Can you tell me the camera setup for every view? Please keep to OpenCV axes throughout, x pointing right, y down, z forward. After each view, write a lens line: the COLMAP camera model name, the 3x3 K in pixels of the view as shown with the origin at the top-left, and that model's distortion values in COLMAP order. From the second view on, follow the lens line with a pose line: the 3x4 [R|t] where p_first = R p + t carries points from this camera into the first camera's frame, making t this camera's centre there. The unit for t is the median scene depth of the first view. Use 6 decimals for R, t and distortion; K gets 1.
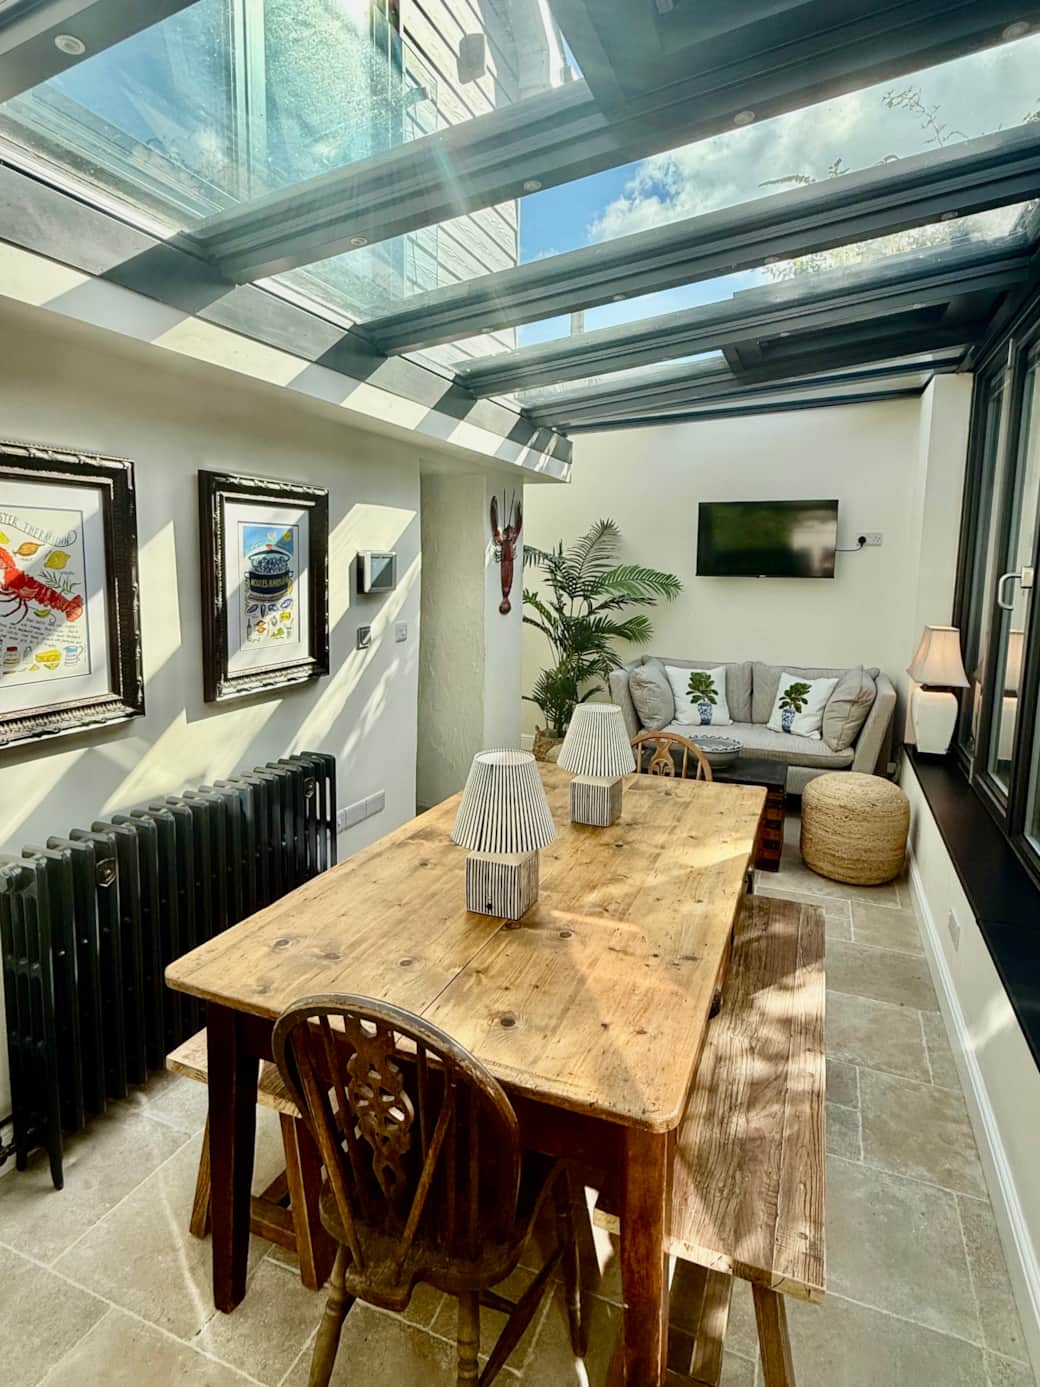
lens RADIAL K [[745.4, 0, 519.5], [0, 745.4, 653.9], [0, 0, 1]] dist [-0.000220, 0.001218]
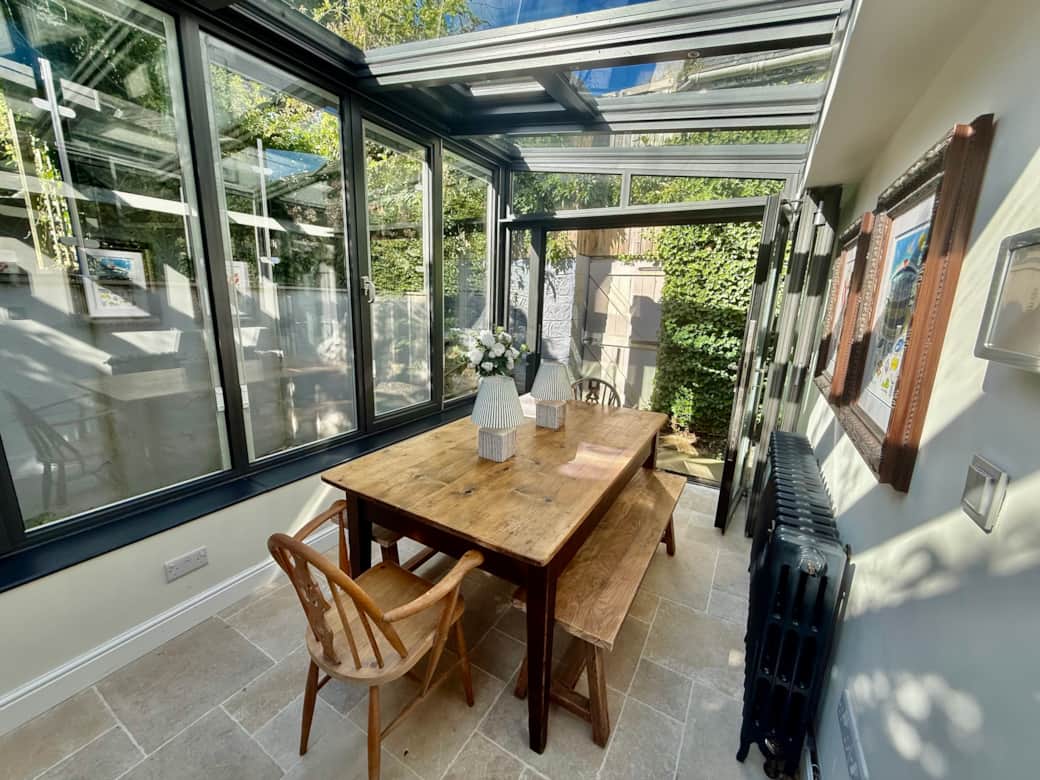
lens RADIAL K [[414.1, 0, 517.5], [0, 414.1, 388.4], [0, 0, 1]] dist [0.000947, -0.000082]
pose [[-0.989569, -0.077513, 0.121425, -0.017306], [-0.032124, 0.940408, 0.338526, -0.147178], [-0.140429, 0.331095, -0.933089, 1.411070]]
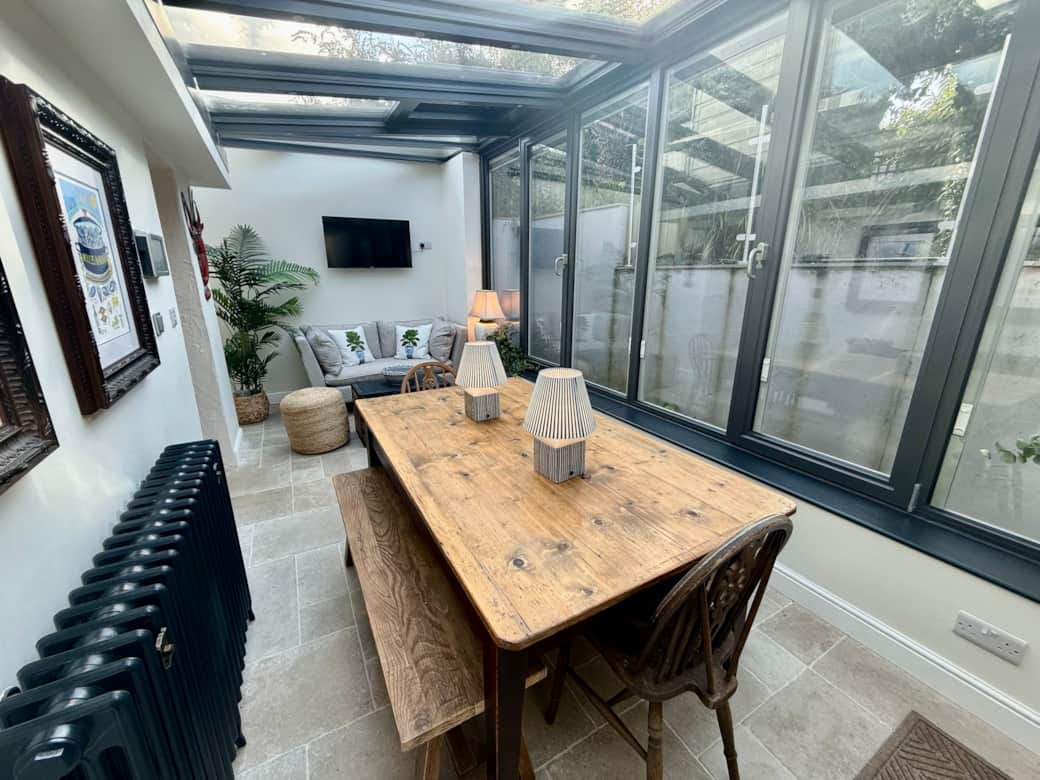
lens RADIAL K [[414.1, 0, 517.5], [0, 414.1, 388.4], [0, 0, 1]] dist [0.000947, -0.000082]
pose [[0.623342, -0.228092, 0.747943, -0.403999], [0.106248, 0.972346, 0.207978, -0.003531], [-0.774698, -0.050174, 0.630338, 0.336892]]
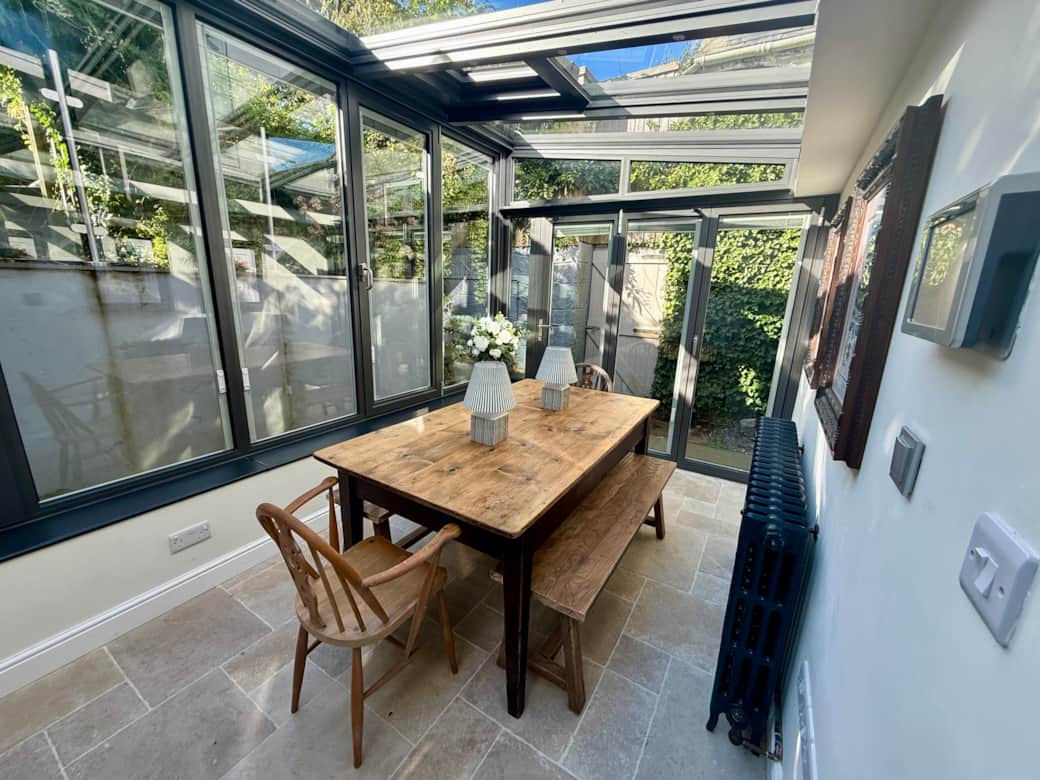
lens RADIAL K [[414.1, 0, 517.5], [0, 414.1, 388.4], [0, 0, 1]] dist [0.000947, -0.000082]
pose [[-0.985561, -0.087878, 0.144728, -0.057749], [-0.030032, 0.931943, 0.361360, -0.143677], [-0.166634, 0.351796, -0.921126, 1.423701]]
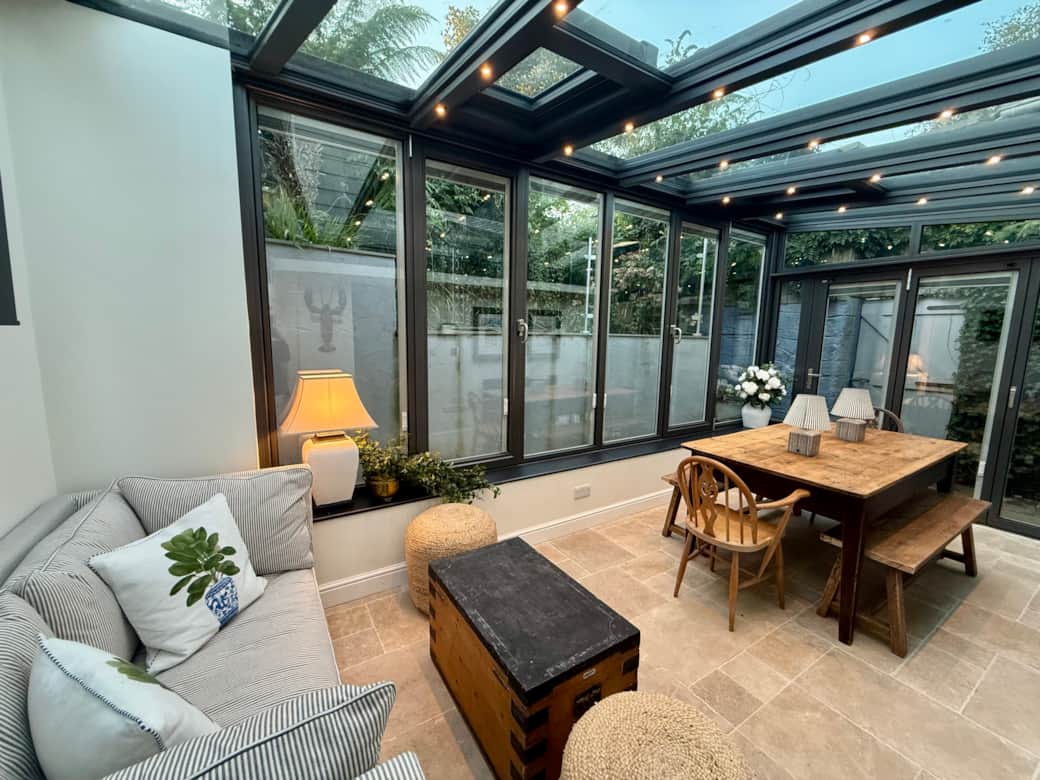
lens RADIAL K [[414.1, 0, 517.5], [0, 414.1, 388.4], [0, 0, 1]] dist [0.000947, -0.000082]
pose [[-0.812540, -0.108244, 0.572767, 0.085036], [0.040396, 0.969788, 0.240582, -0.204978], [-0.581504, 0.218620, -0.783619, 1.909195]]
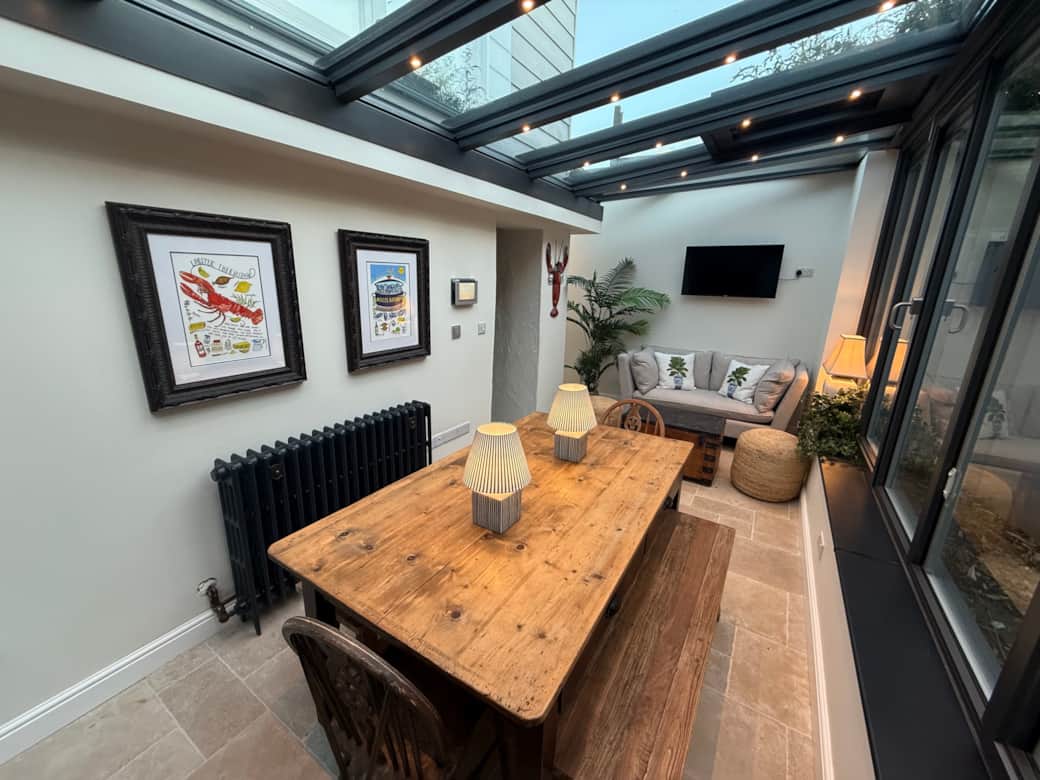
lens RADIAL K [[414.1, 0, 517.5], [0, 414.1, 388.4], [0, 0, 1]] dist [0.000947, -0.000082]
pose [[0.985017, 0.054760, -0.163532, 0.100131], [-0.032421, 0.990141, 0.136273, -0.033724], [0.169382, -0.128929, 0.977081, 0.122539]]
